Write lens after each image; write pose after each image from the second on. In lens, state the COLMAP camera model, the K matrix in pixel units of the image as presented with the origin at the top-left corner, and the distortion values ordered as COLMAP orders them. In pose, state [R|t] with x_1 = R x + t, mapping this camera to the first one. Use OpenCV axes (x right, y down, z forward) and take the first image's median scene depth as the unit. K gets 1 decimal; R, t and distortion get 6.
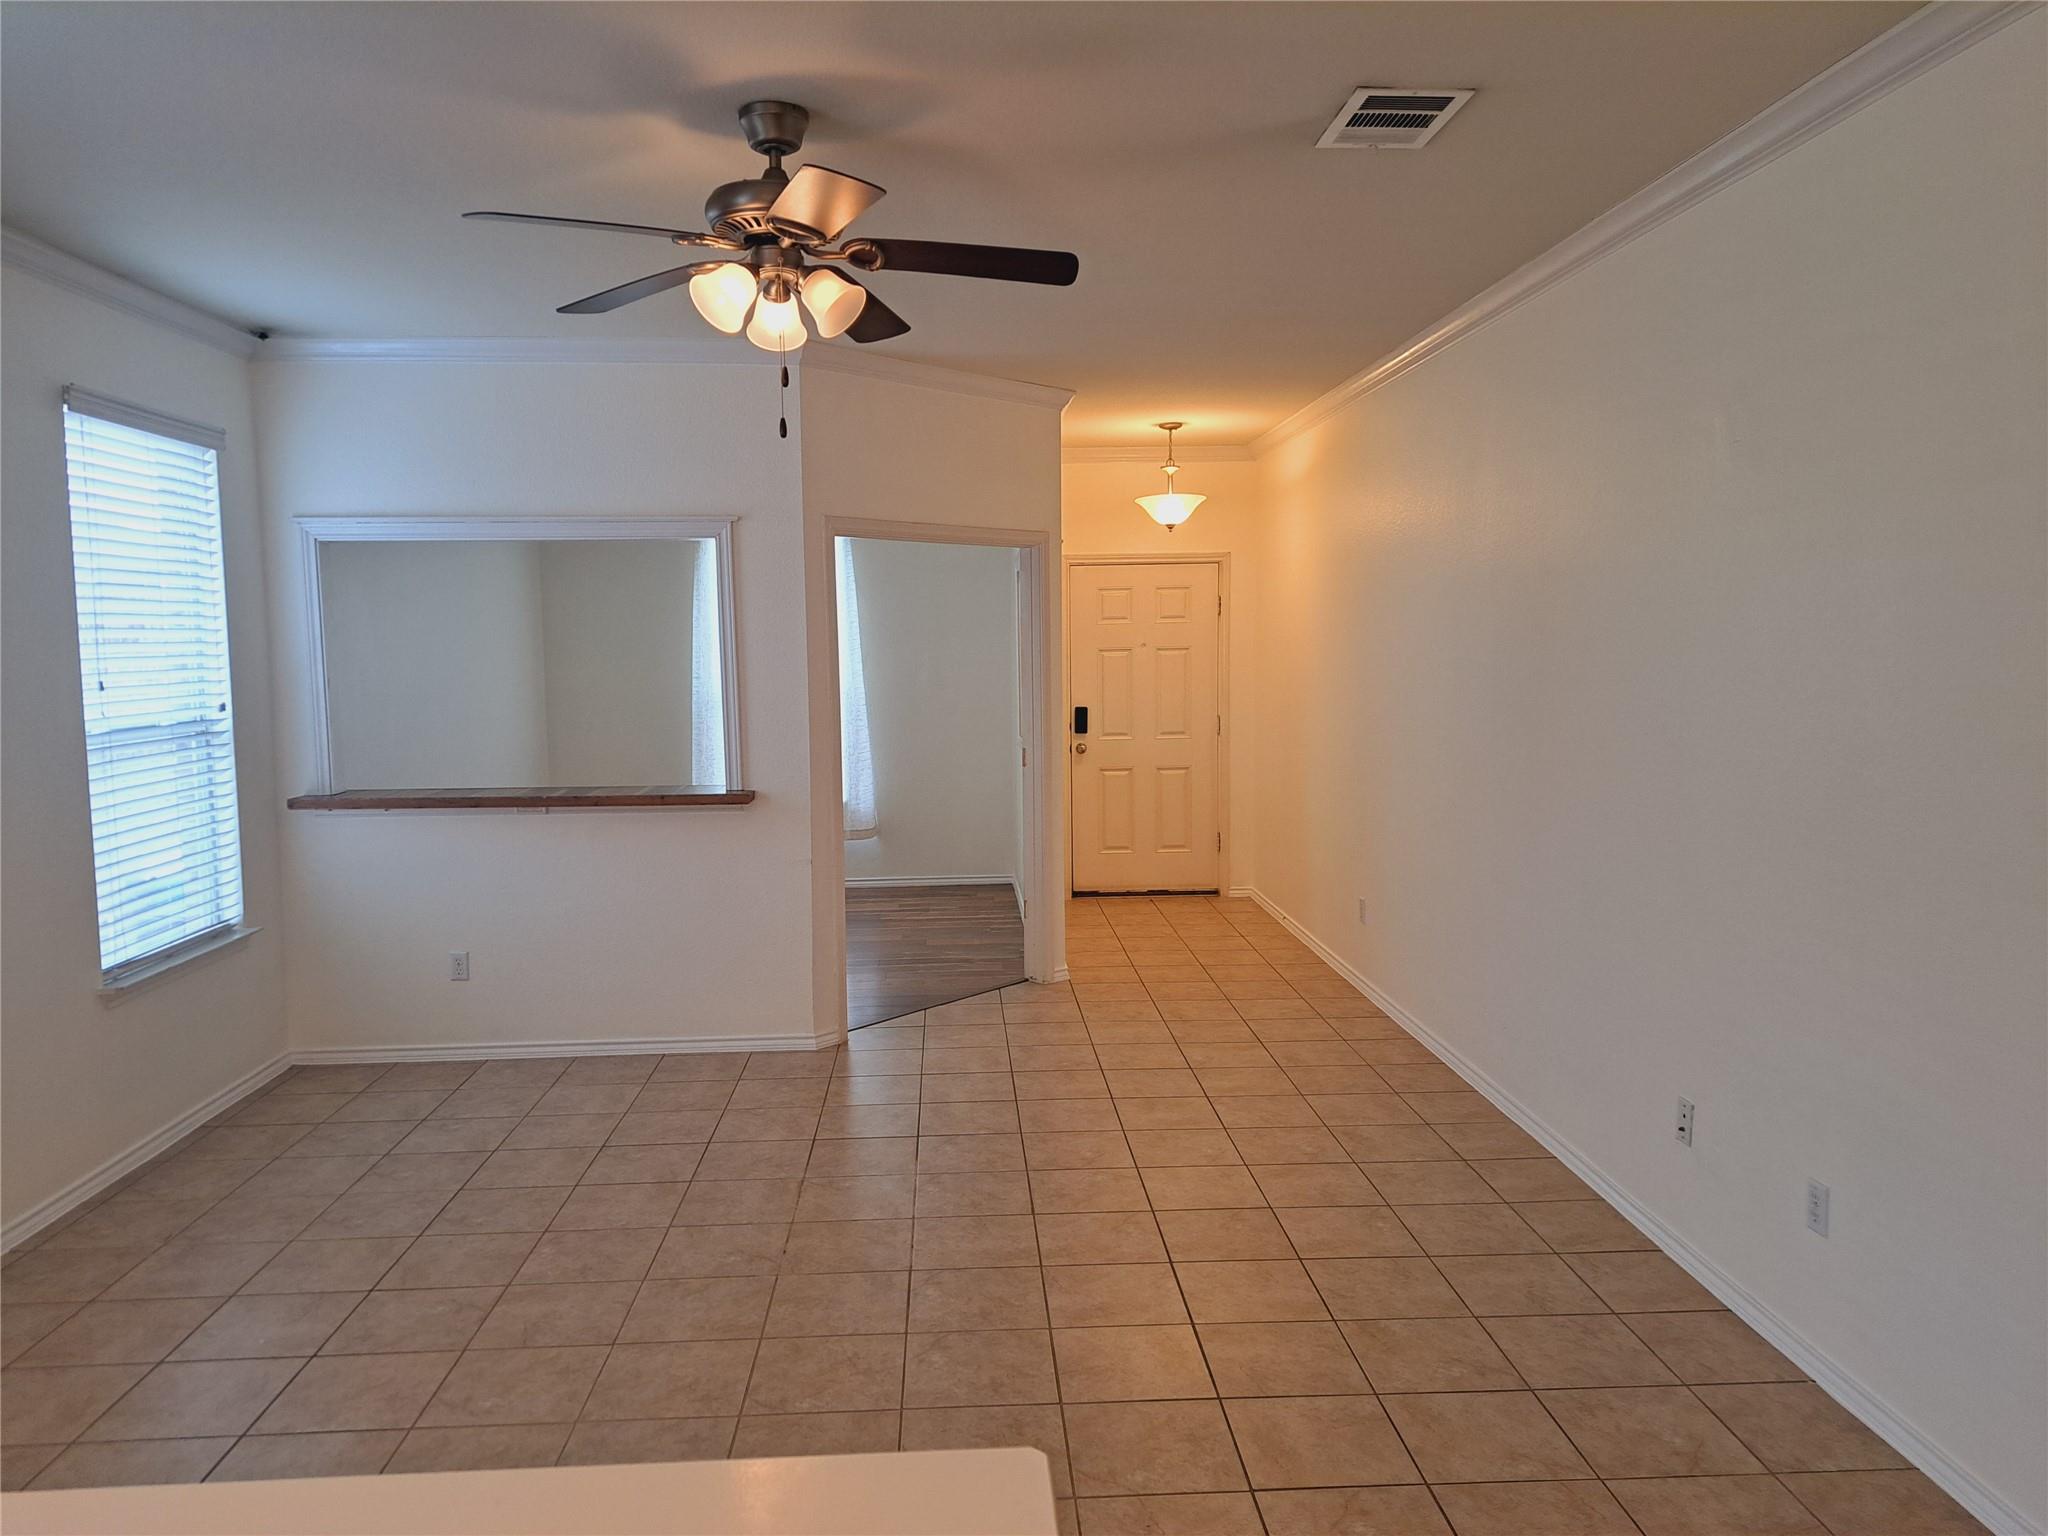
lens RADIAL K [[1462.7, 0, 1019.9], [0, 1462.7, 774.3], [0, 0, 1]] dist [0.086101, -0.095511]
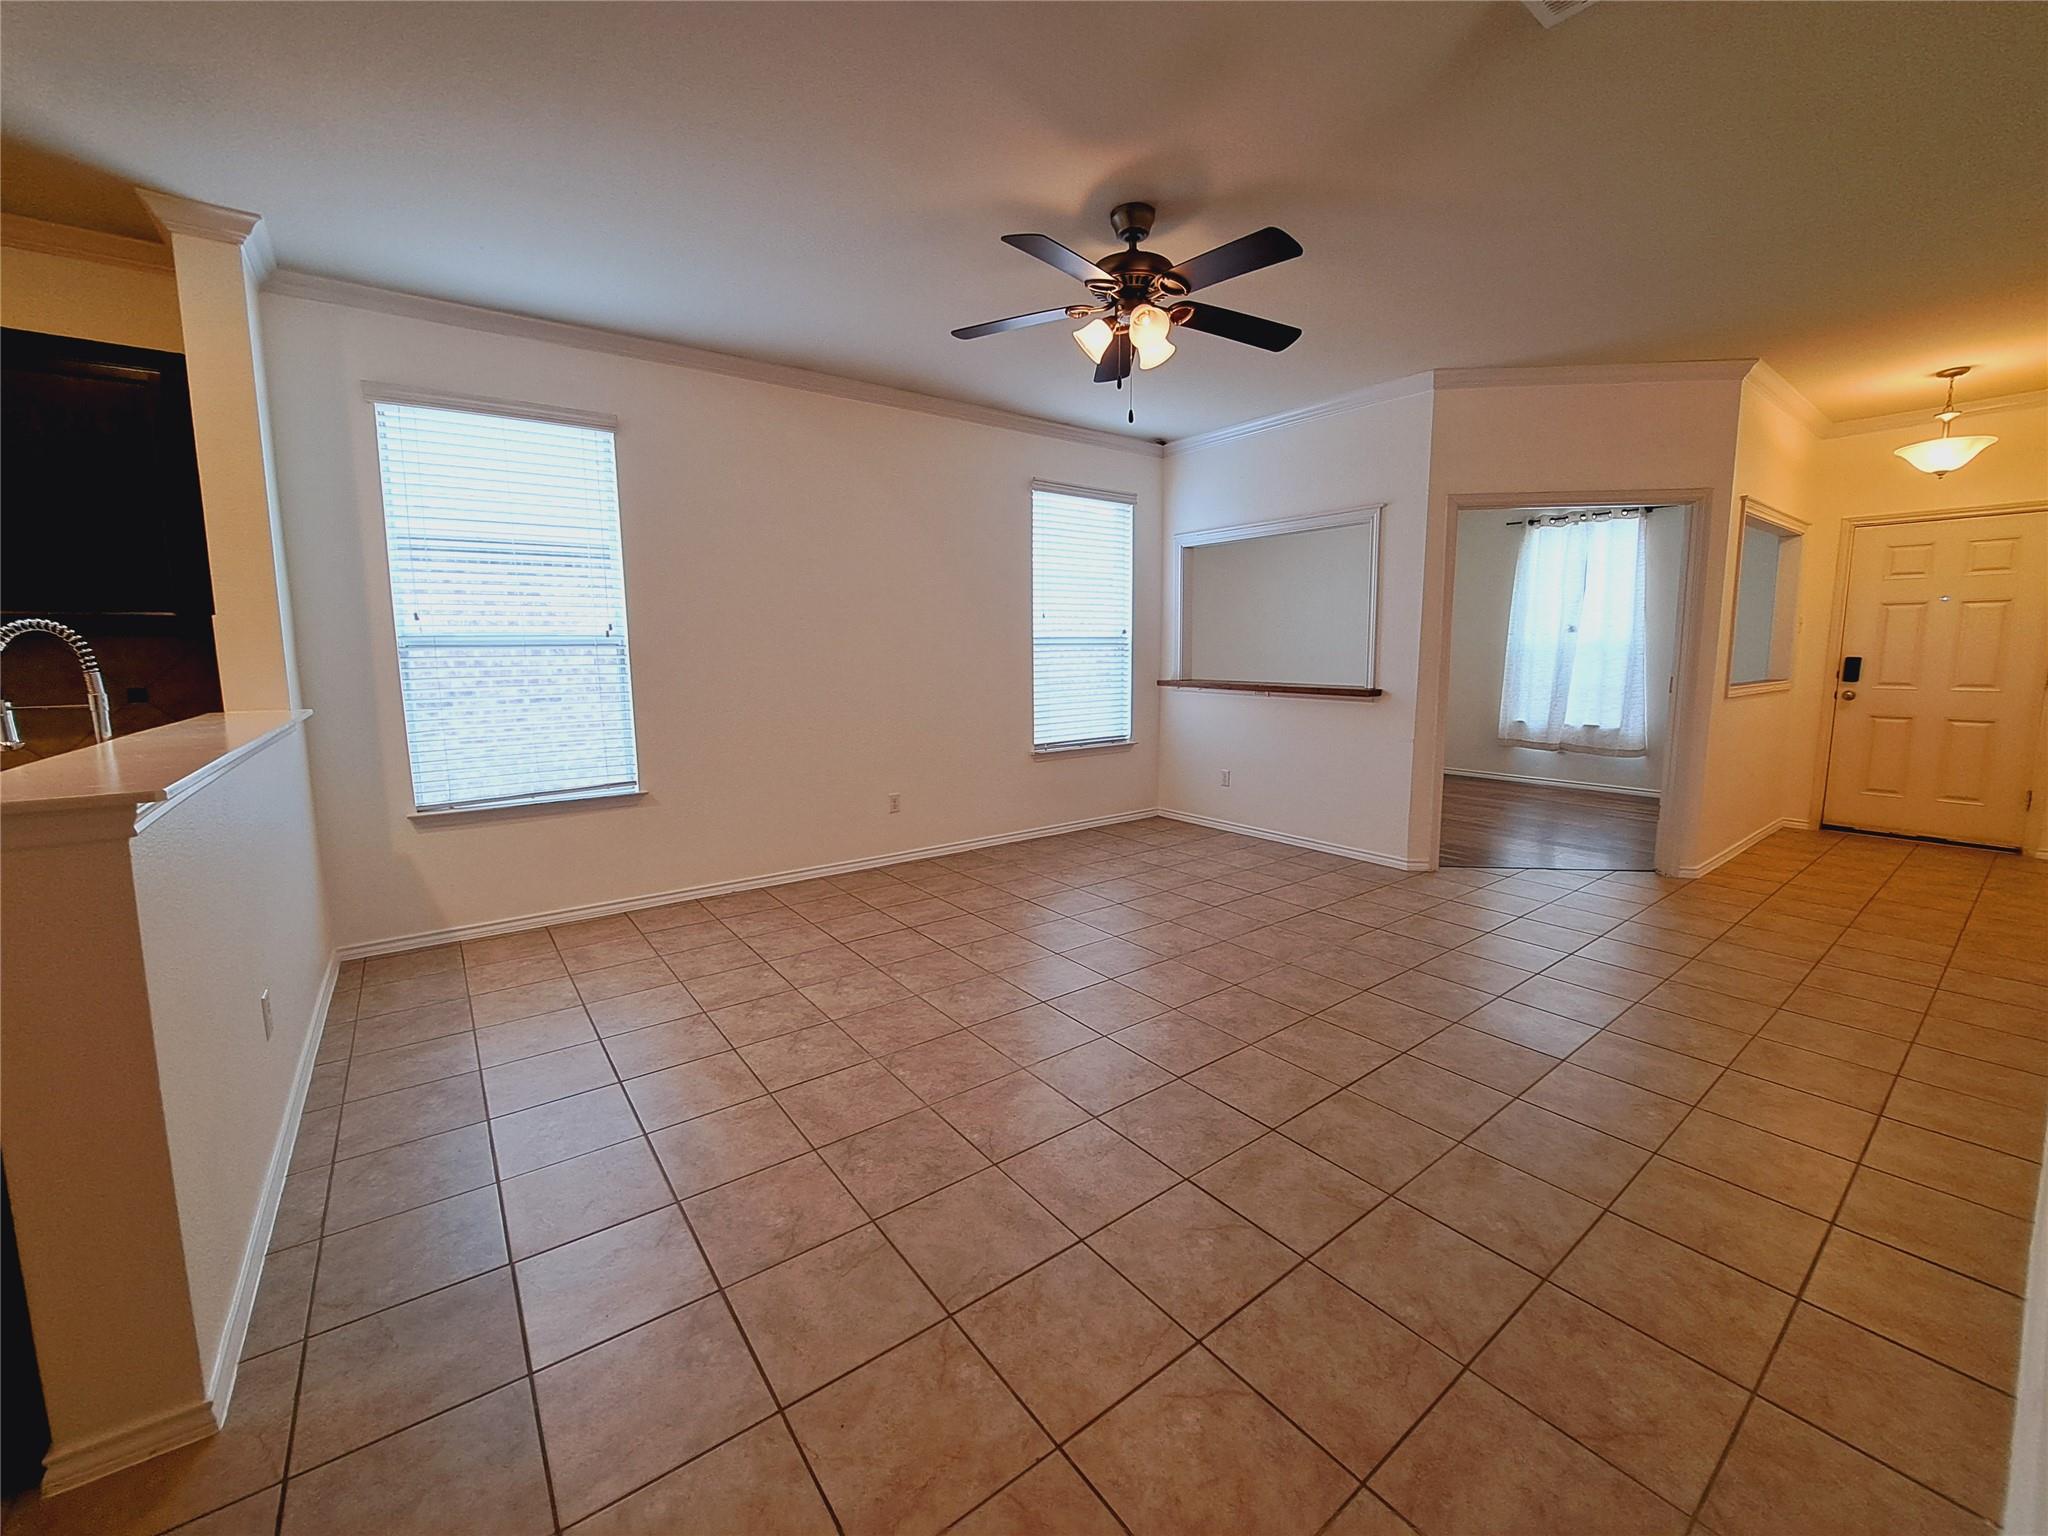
lens RADIAL K [[812.8, 0, 1033.1], [0, 812.8, 755.5], [0, 0, 1]] dist [-0.014239, -0.000815]
pose [[0.562574, 0.115255, -0.818674, 0.308796], [-0.075836, 0.993254, 0.087720, 0.033428], [0.823262, 0.012736, 0.567519, 0.245561]]
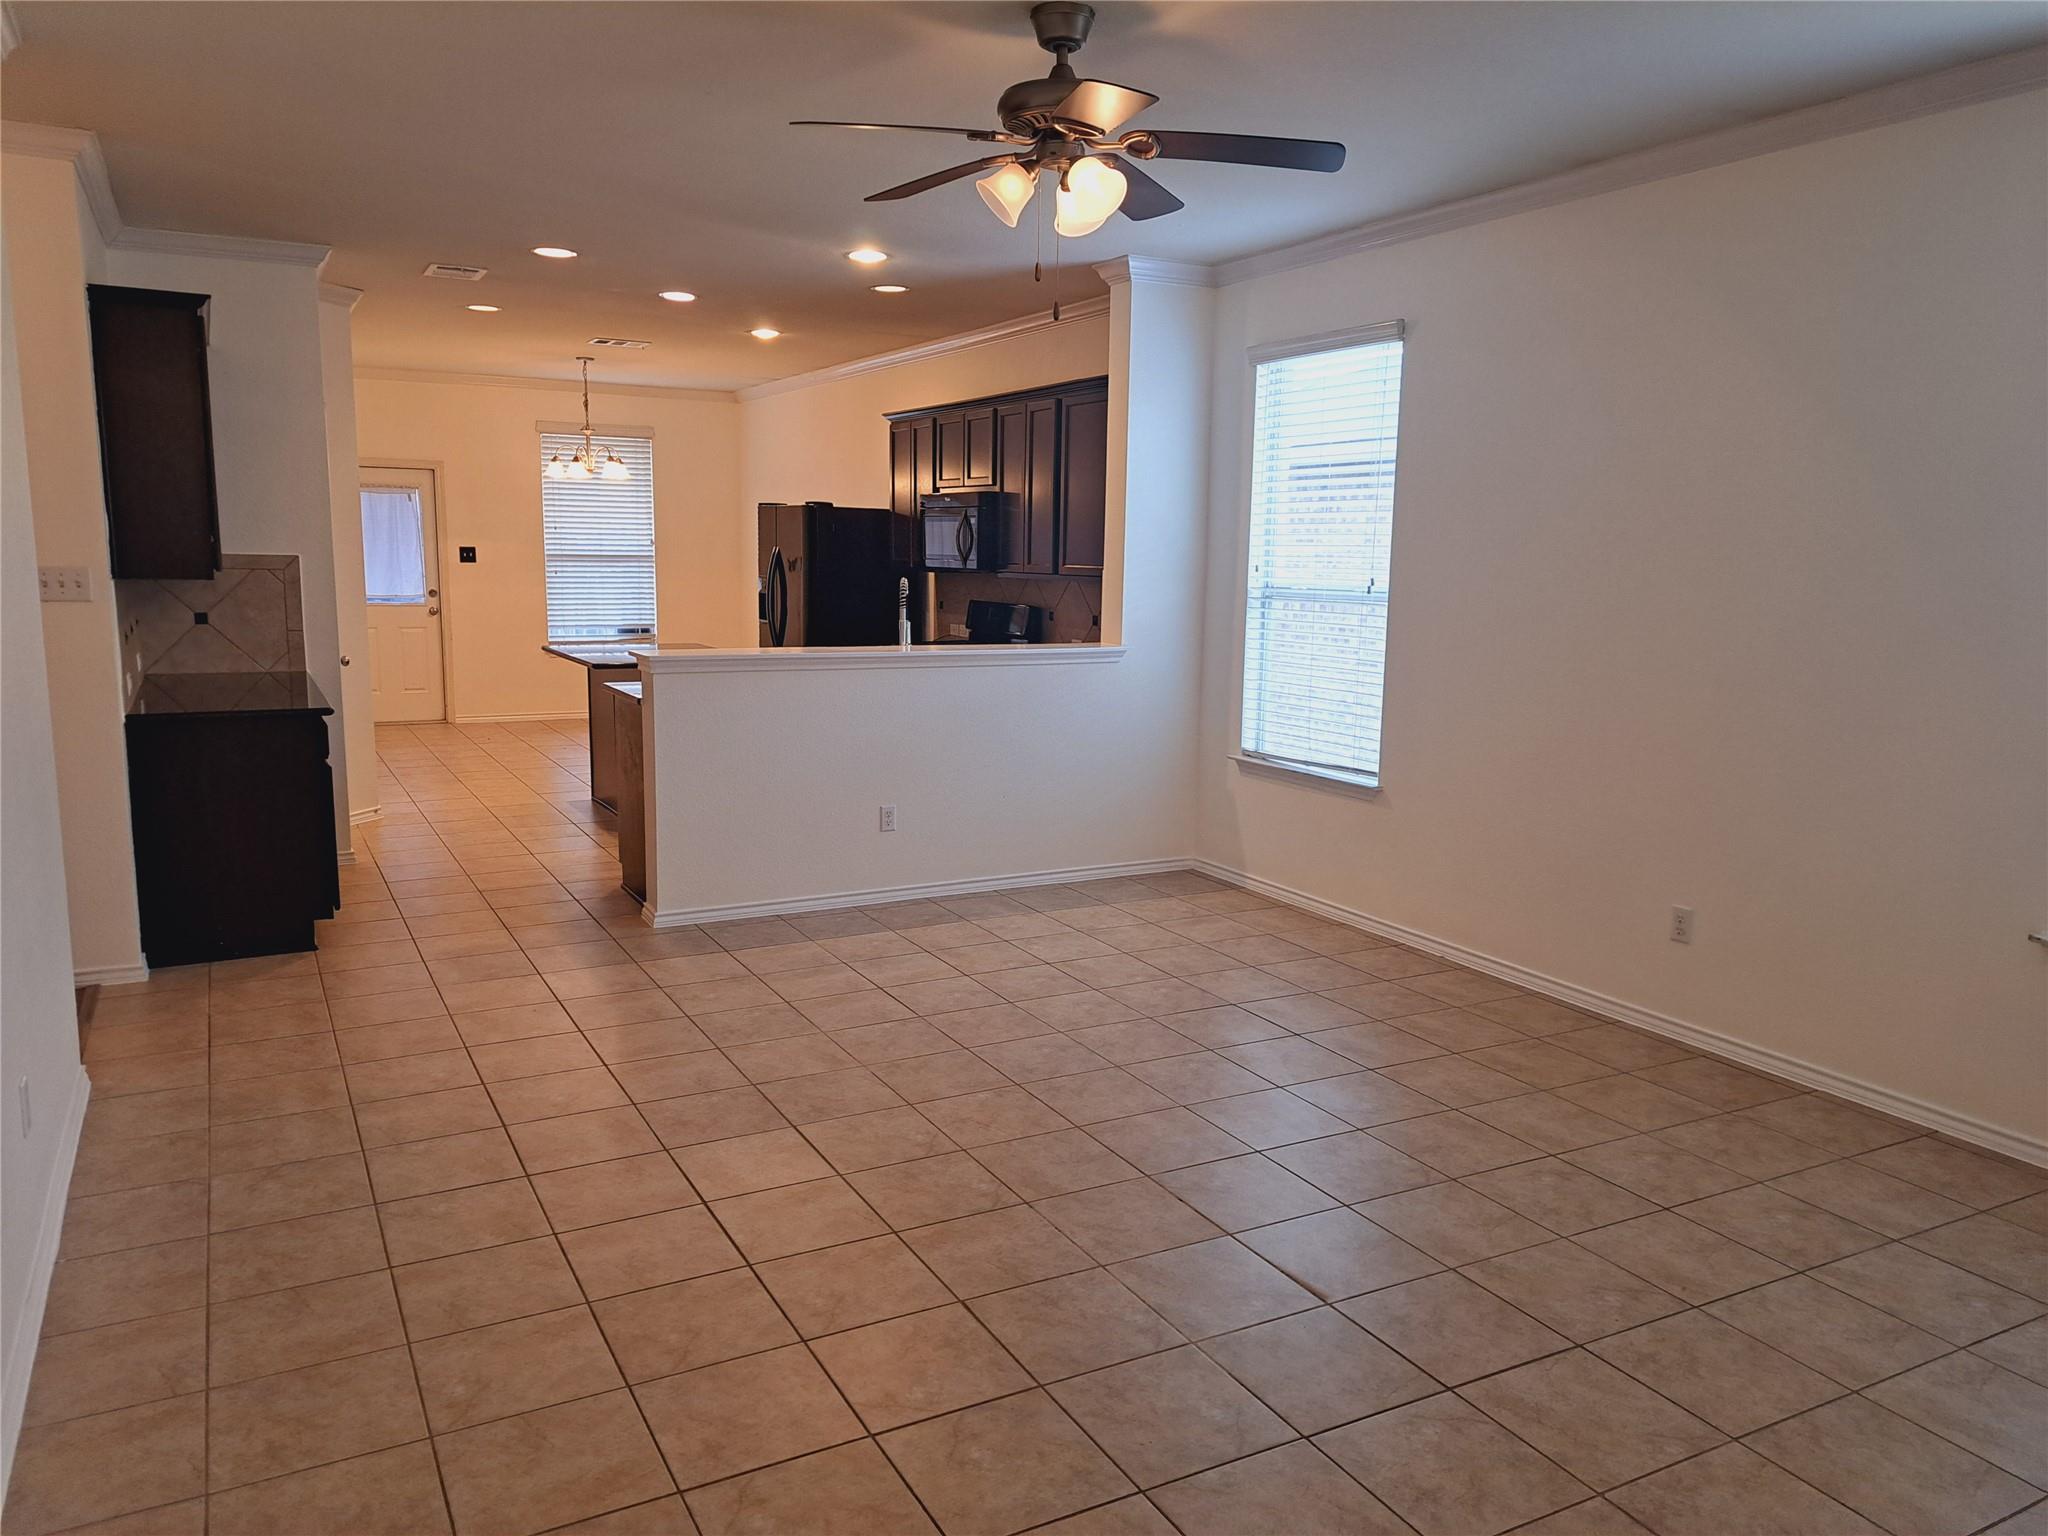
lens RADIAL K [[1462.7, 0, 1004.3], [0, 1462.7, 785.9], [0, 0, 1]] dist [0.086101, -0.095511]
pose [[-0.907172, 0.066433, -0.415483, 0.203622], [-0.043803, 0.967181, 0.250286, -0.095768], [0.418474, 0.245251, -0.874489, 1.170383]]
